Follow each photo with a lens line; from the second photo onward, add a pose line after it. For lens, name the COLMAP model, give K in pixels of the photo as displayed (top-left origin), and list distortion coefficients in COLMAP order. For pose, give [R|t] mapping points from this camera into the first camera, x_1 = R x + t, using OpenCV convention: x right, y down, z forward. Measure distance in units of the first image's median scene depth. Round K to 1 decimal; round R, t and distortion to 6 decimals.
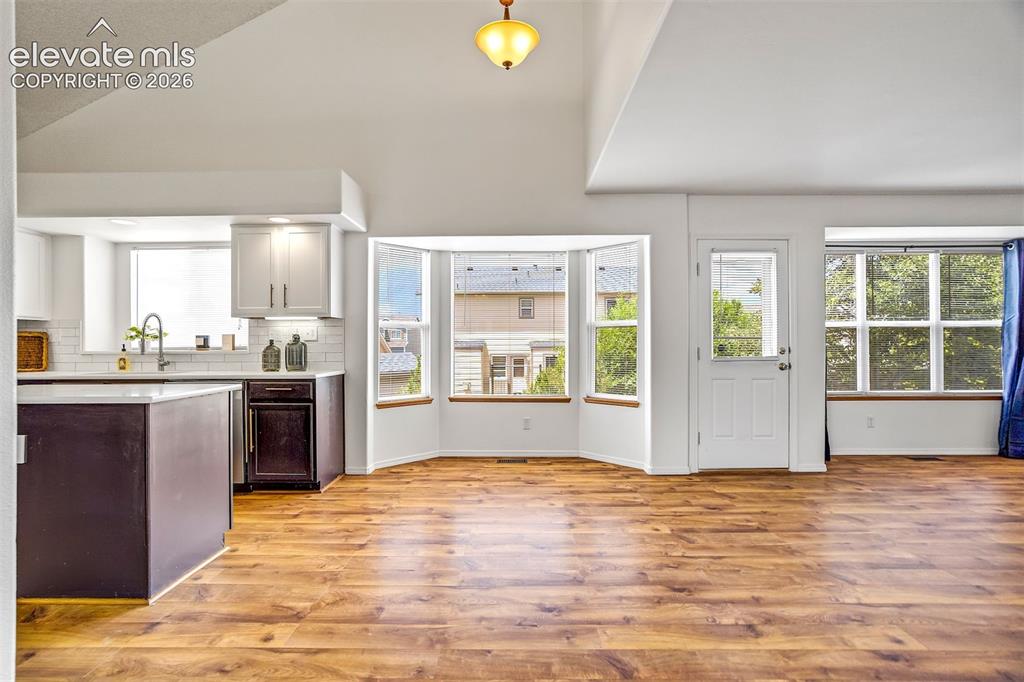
lens RADIAL K [[480.4, 0, 513.2], [0, 480.4, 341.2], [0, 0, 1]] dist [-0.028453, 0.014328]
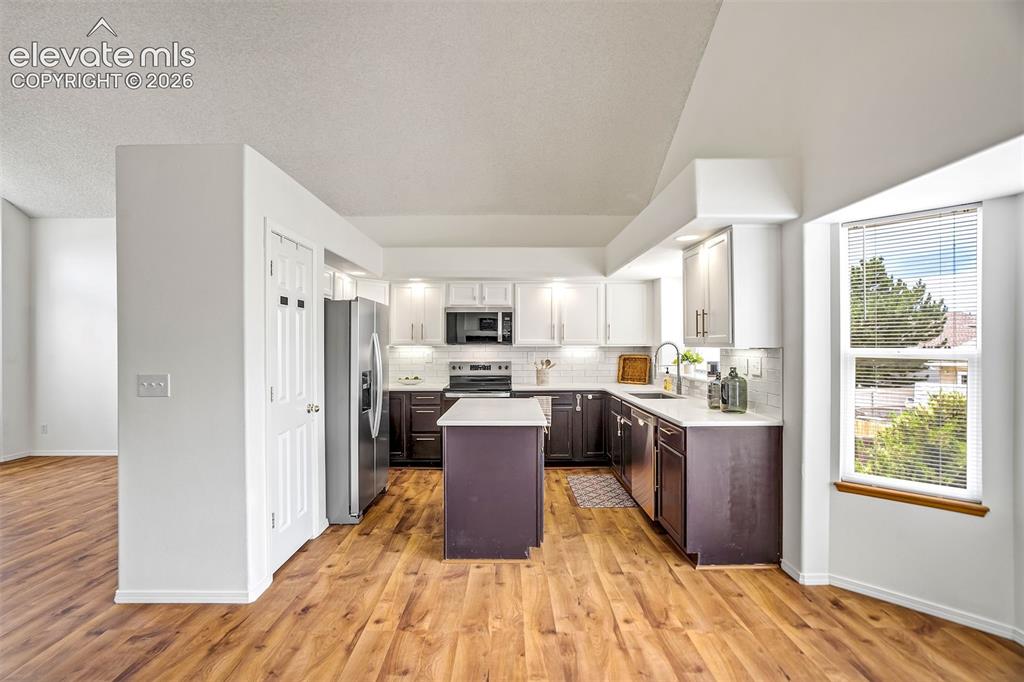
lens RADIAL K [[480.4, 0, 507.6], [0, 480.4, 341.7], [0, 0, 1]] dist [-0.028453, 0.014328]
pose [[0.009017, -0.000525, -0.999959, 0.356391], [0.010307, 0.999947, -0.000432, -0.061386], [0.999906, -0.010303, 0.009022, 0.608633]]
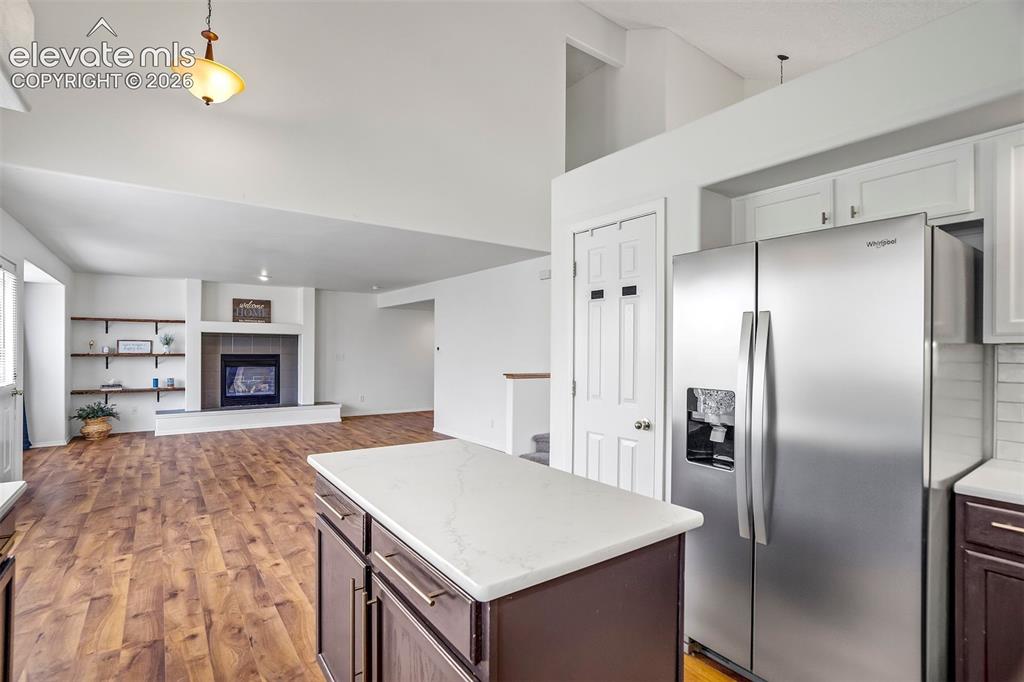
lens RADIAL K [[488.7, 0, 498.5], [0, 488.7, 350.4], [0, 0, 1]] dist [-0.002765, 0.000091]
pose [[-0.585616, 0.000439, 0.810588, -0.878314], [-0.013077, 0.999865, -0.009989, -0.038747], [-0.810483, -0.016450, -0.585531, 0.805917]]
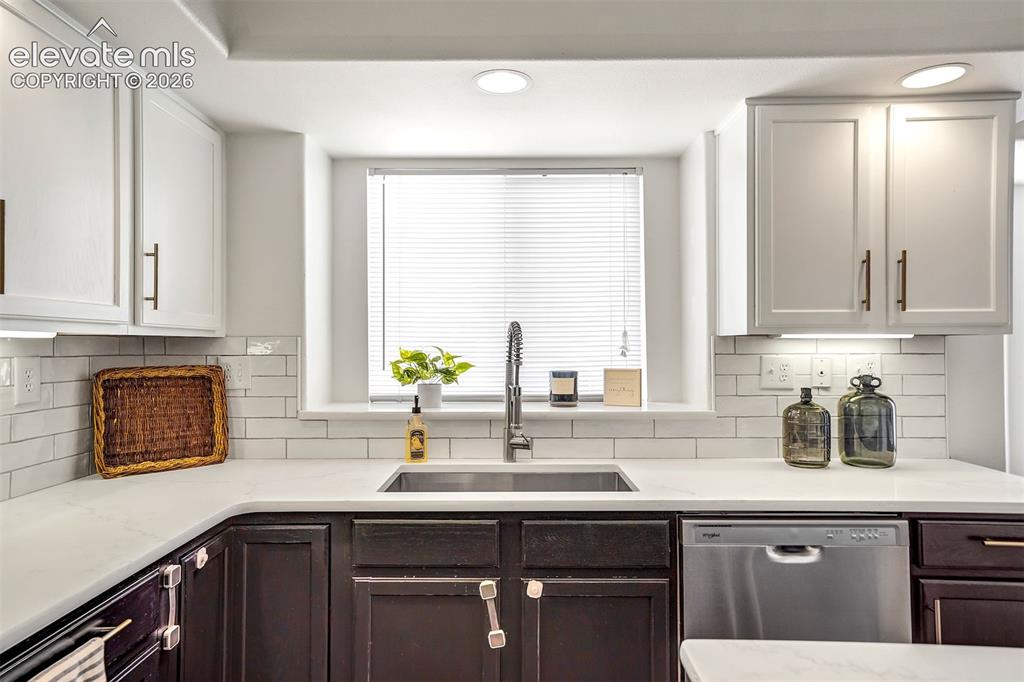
lens RADIAL K [[635.1, 0, 504.4], [0, 635.1, 339.3], [0, 0, 1]] dist [0.024597, 0.006720]
pose [[0.999997, 0.002246, 0.000986, -0.757878], [-0.002241, 0.999985, -0.005037, -0.040619], [-0.000998, 0.005034, 0.999987, 0.455252]]
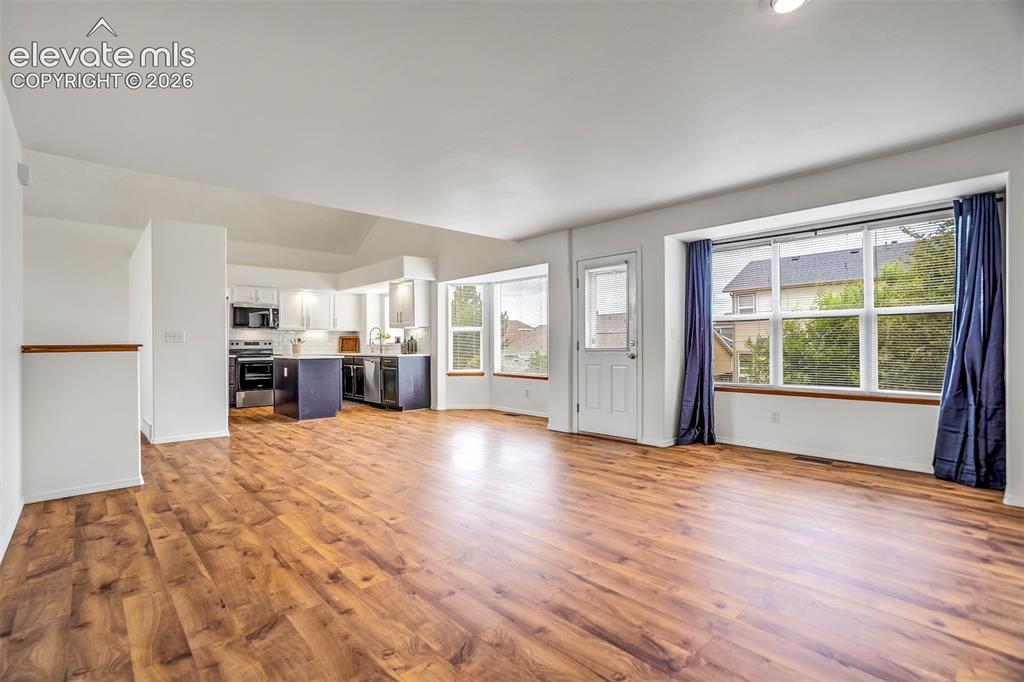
lens RADIAL K [[480.4, 0, 508.0], [0, 480.4, 346.0], [0, 0, 1]] dist [-0.028453, 0.014328]
pose [[0.679609, 0.001777, -0.733573, 1.299390], [0.010317, 0.999875, 0.011980, 0.009636], [0.733502, -0.015710, 0.679505, -0.075444]]
